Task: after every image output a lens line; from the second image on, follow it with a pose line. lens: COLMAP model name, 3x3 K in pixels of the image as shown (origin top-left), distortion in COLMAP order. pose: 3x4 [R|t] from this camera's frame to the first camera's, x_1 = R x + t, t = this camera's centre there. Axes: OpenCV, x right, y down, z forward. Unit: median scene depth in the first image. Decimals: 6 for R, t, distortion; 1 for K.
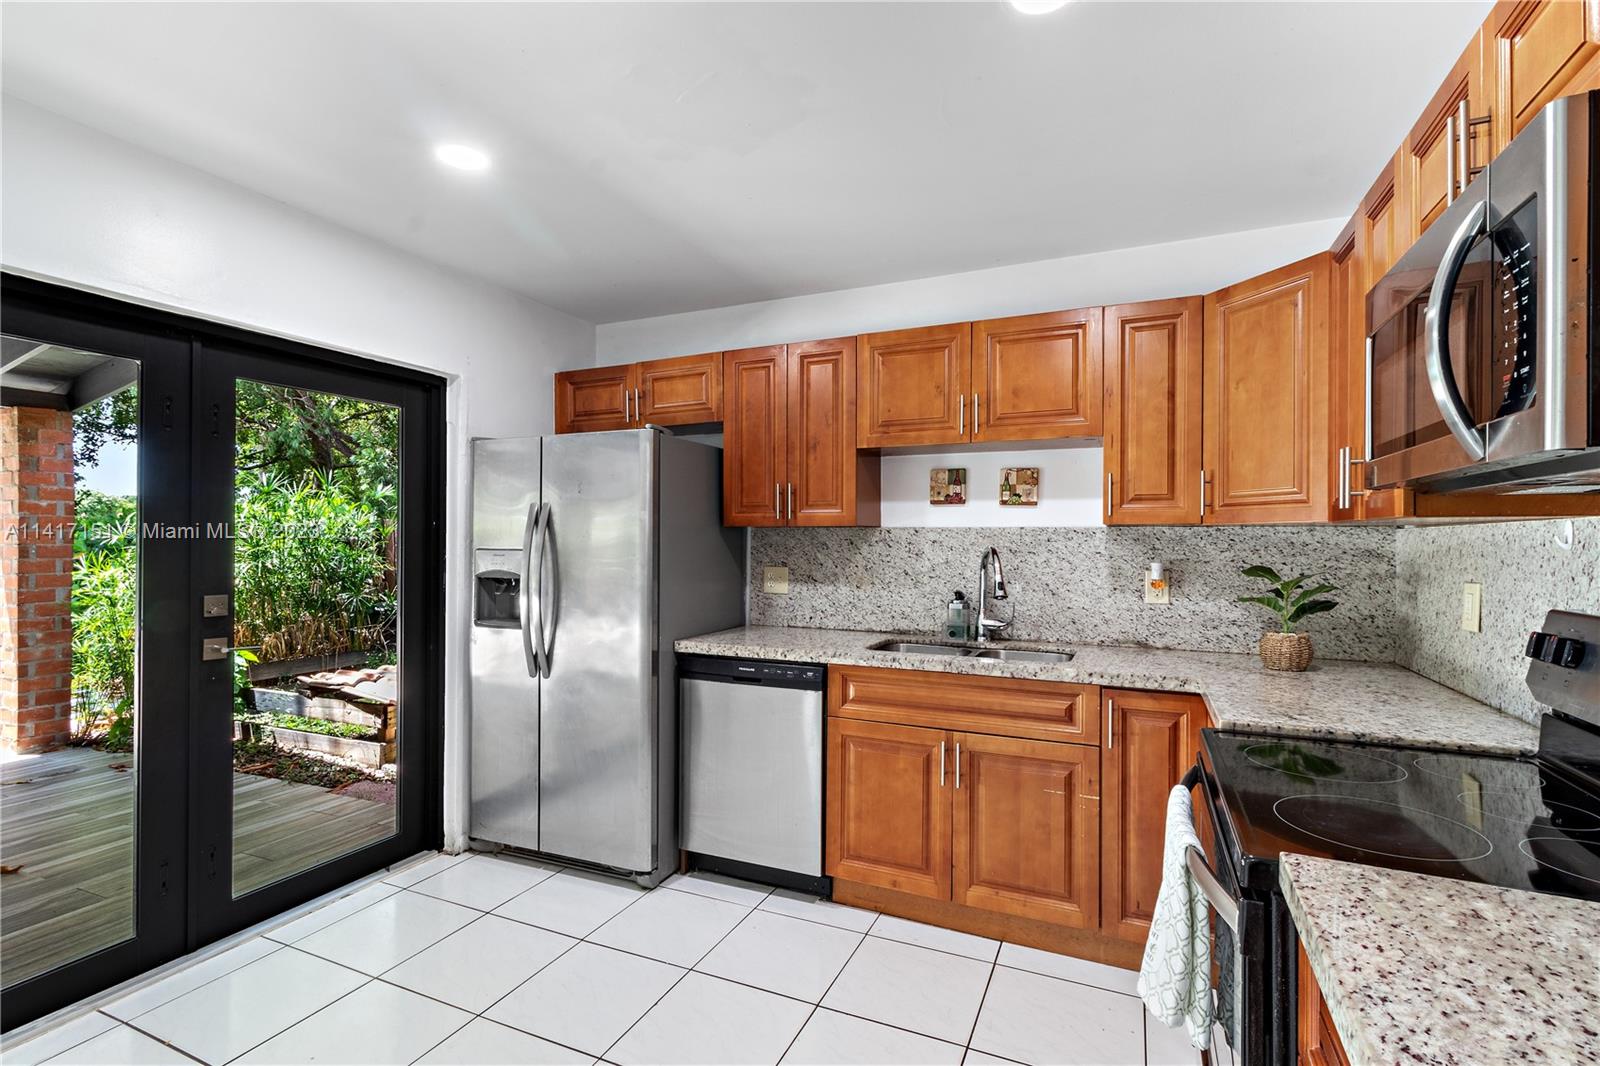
lens RADIAL K [[737.3, 0, 801.9], [0, 737.3, 527.8], [0, 0, 1]] dist [0.000108, 0.000467]
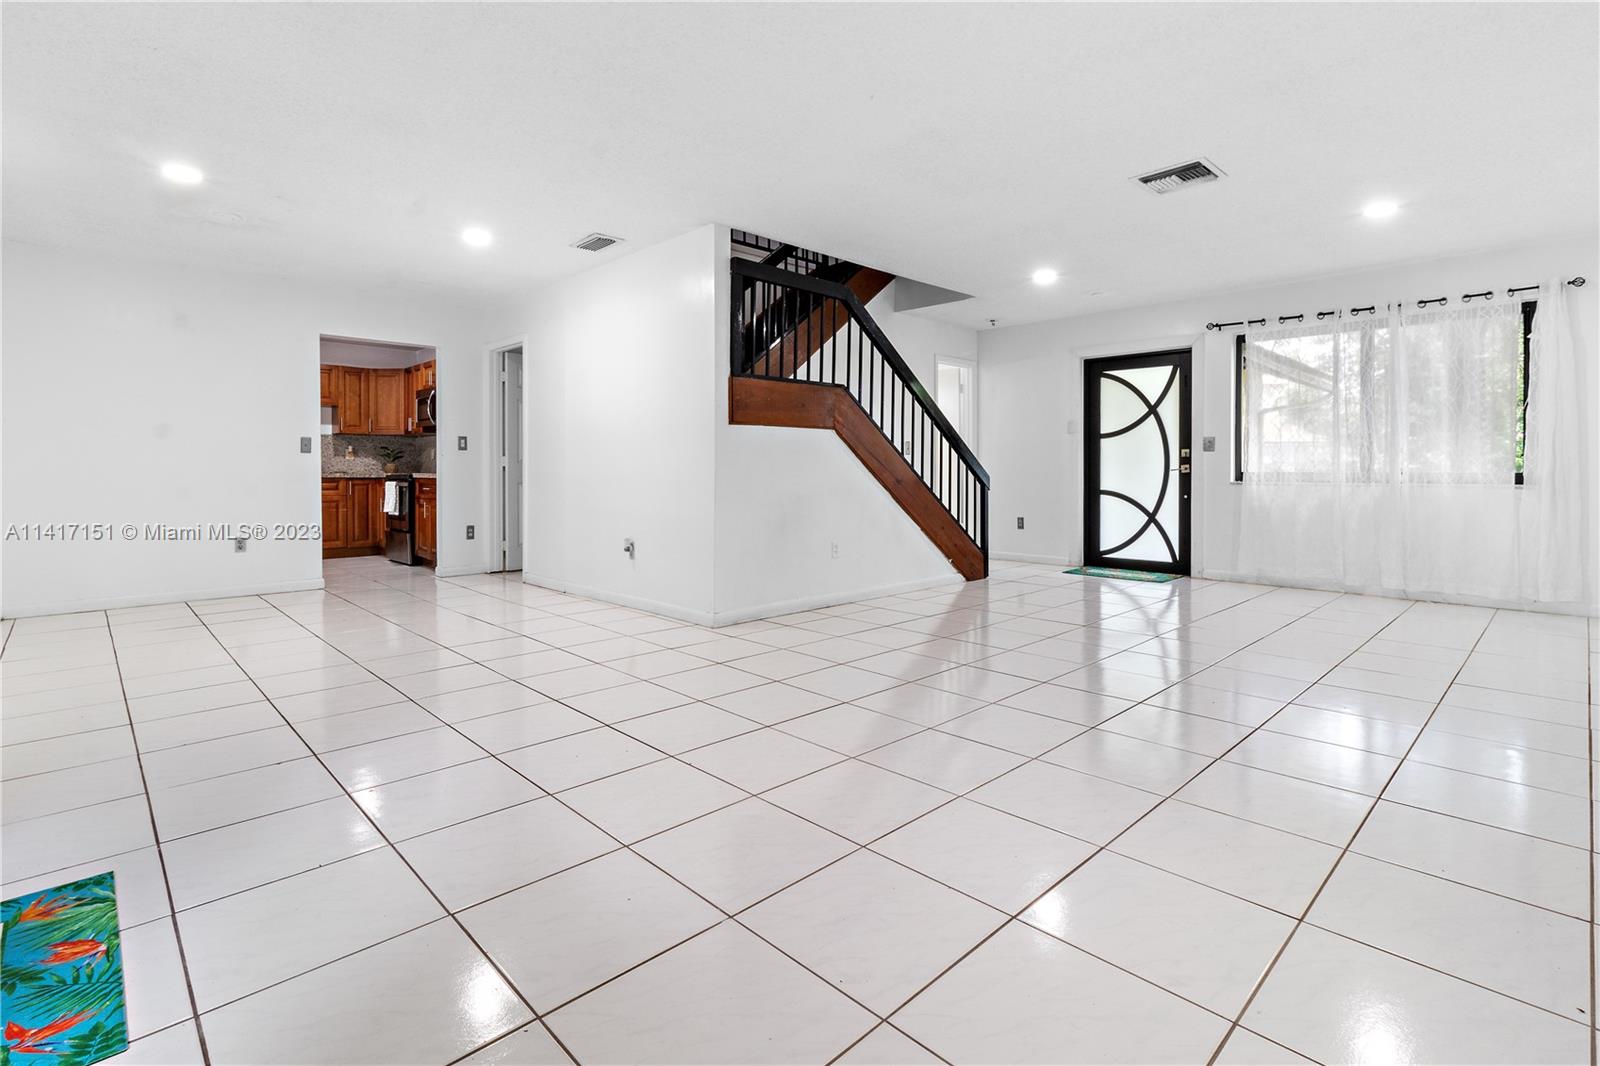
lens RADIAL K [[761.2, 0, 805.3], [0, 761.2, 473.7], [0, 0, 1]] dist [-0.000725, -0.000010]
pose [[0.374412, -0.009097, 0.927218, -1.723952], [-0.013271, 0.999797, 0.015167, 0.084456], [-0.927167, -0.017984, 0.374215, -1.928784]]
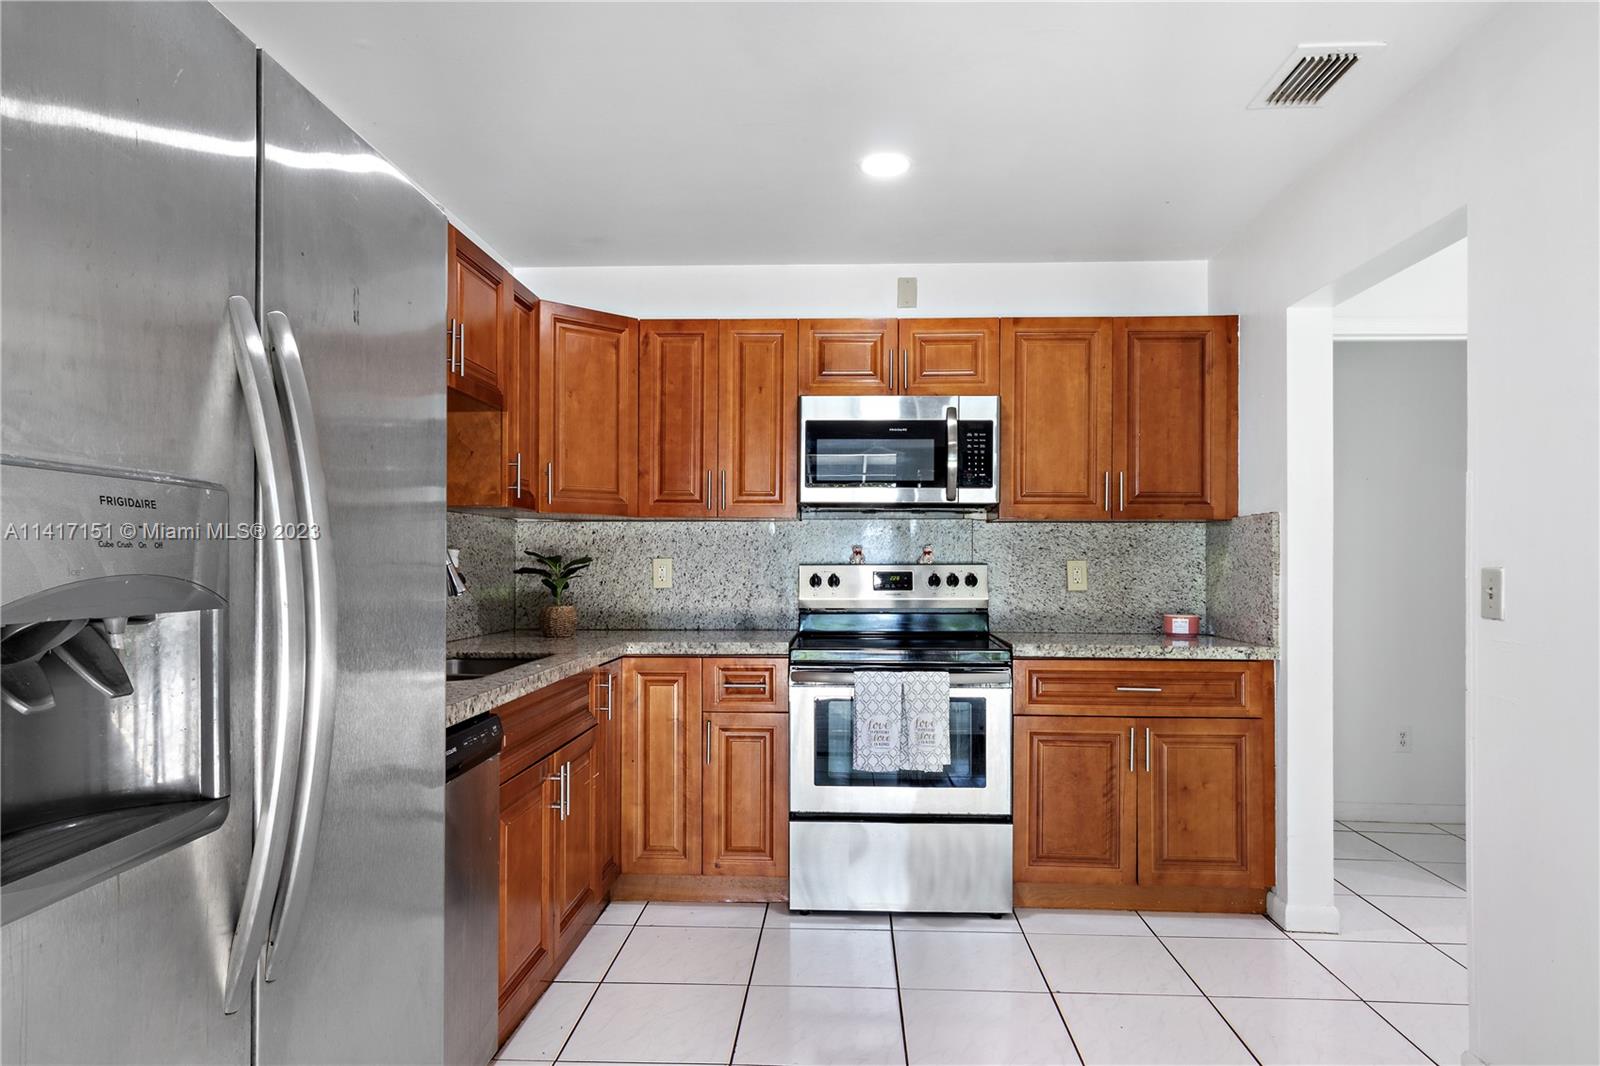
lens RADIAL K [[949.8, 0, 800.0], [0, 949.8, 533.0], [0, 0, 1]] dist [0.000542, -0.000066]
pose [[-0.358430, 0.021295, 0.933314, -0.749392], [-0.020974, 0.999304, -0.030855, 0.051111], [-0.933321, -0.030634, -0.357733, 0.965113]]
